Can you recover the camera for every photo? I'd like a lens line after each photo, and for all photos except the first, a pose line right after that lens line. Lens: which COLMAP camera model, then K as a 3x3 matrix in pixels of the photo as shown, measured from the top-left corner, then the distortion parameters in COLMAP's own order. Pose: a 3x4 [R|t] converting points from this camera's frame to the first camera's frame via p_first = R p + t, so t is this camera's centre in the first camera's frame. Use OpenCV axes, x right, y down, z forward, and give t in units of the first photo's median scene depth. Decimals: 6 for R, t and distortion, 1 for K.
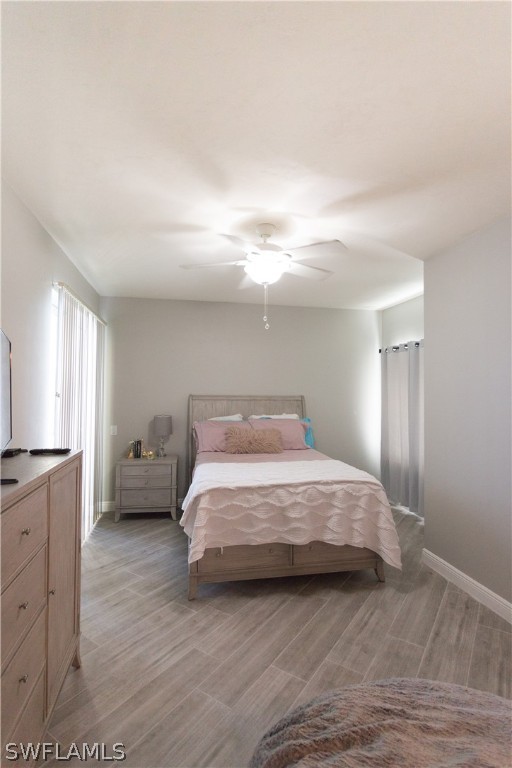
lens RADIAL K [[382.8, 0, 254.4], [0, 382.8, 386.0], [0, 0, 1]] dist [-0.000178, -0.000287]
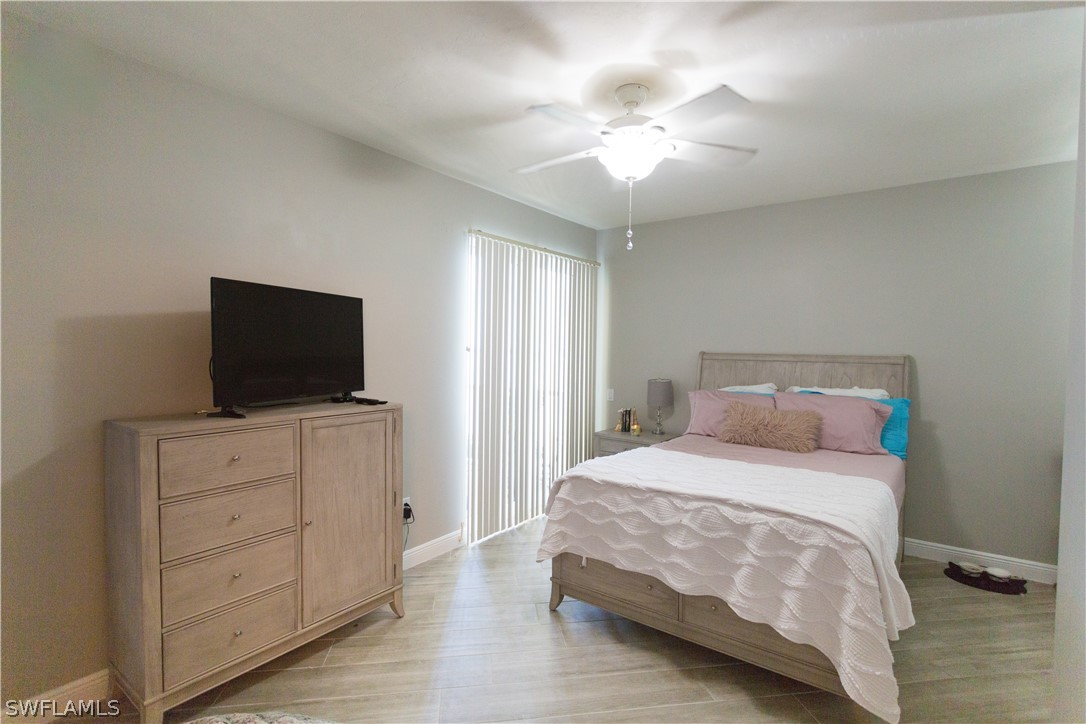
lens RADIAL K [[510.8, 0, 545.4], [0, 510.8, 365.7], [0, 0, 1]] dist [0.003932, -0.000287]
pose [[0.670396, 0.027384, -0.741498, 0.559849], [0.006917, 0.999045, 0.043150, 0.010179], [0.741971, -0.034057, 0.669566, 0.286280]]
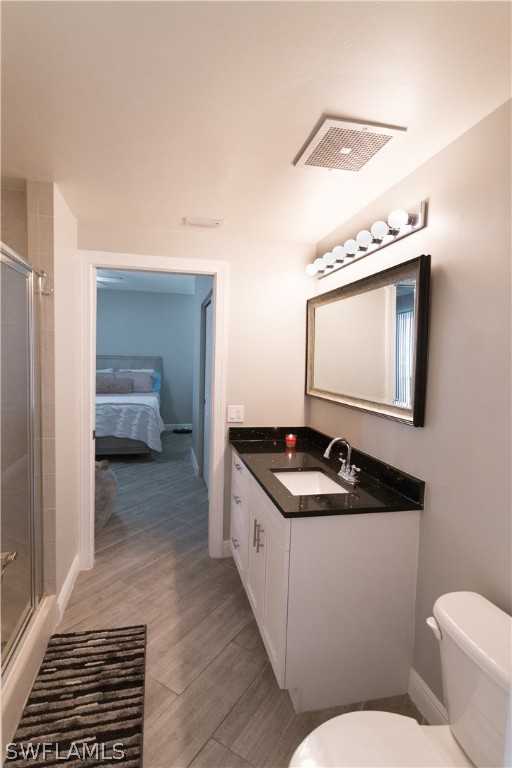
lens RADIAL K [[393.6, 0, 251.2], [0, 393.6, 382.5], [0, 0, 1]] dist [-0.005977, -0.000186]
pose [[0.999705, 0.016178, 0.018118, 0.783100], [-0.017612, 0.996479, 0.081972, -0.007673], [-0.016728, -0.082267, 0.996470, -0.832740]]
